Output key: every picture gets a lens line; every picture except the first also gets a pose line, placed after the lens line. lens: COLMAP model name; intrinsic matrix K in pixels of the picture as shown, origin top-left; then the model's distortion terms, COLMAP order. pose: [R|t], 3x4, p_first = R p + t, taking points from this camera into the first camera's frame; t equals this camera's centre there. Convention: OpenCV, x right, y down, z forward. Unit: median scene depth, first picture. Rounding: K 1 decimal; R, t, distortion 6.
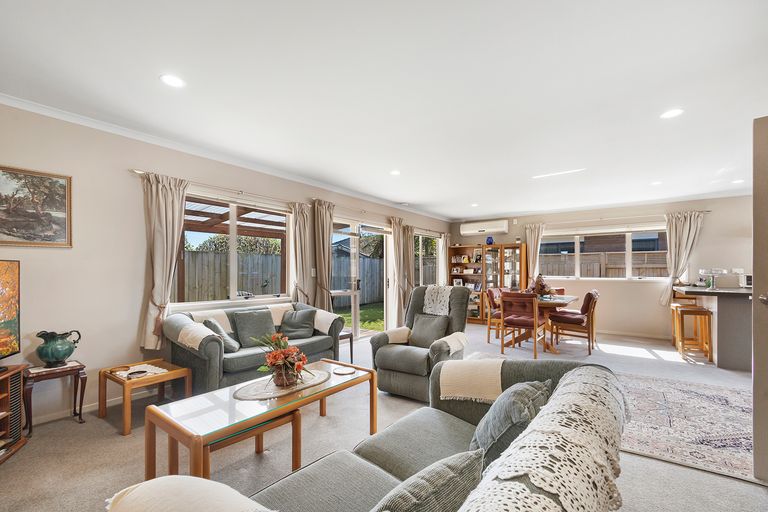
lens RADIAL K [[333.9, 0, 384.8], [0, 333.9, 271.0], [0, 0, 1]] dist [-0.000002, -0.000035]
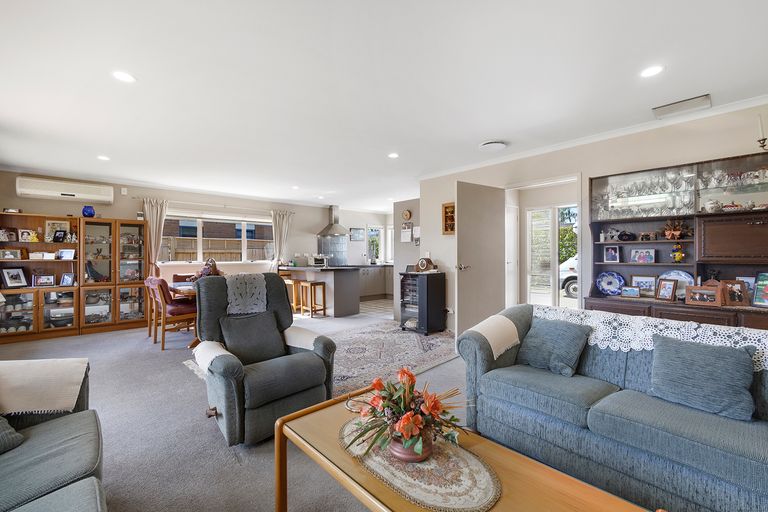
lens RADIAL K [[328.4, 0, 384.0], [0, 328.4, 256.0], [0, 0, 1]] dist [0.000856, 0.000123]
pose [[0.170810, -0.001937, 0.985302, -0.257258], [0.002940, 0.999995, 0.001456, 0.001736], [-0.985300, 0.002648, 0.170815, 0.289430]]
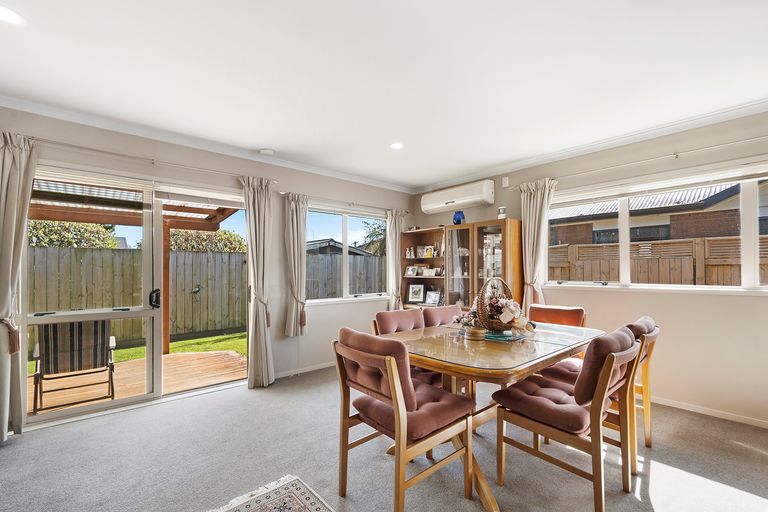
lens RADIAL K [[341.0, 0, 384.1], [0, 341.0, 271.1], [0, 0, 1]] dist [-0.002599, -0.000451]
pose [[0.980250, -0.005356, -0.197689, 0.310914], [0.005180, 0.999986, -0.001409, -0.000936], [0.197694, 0.000357, 0.980264, 0.416987]]
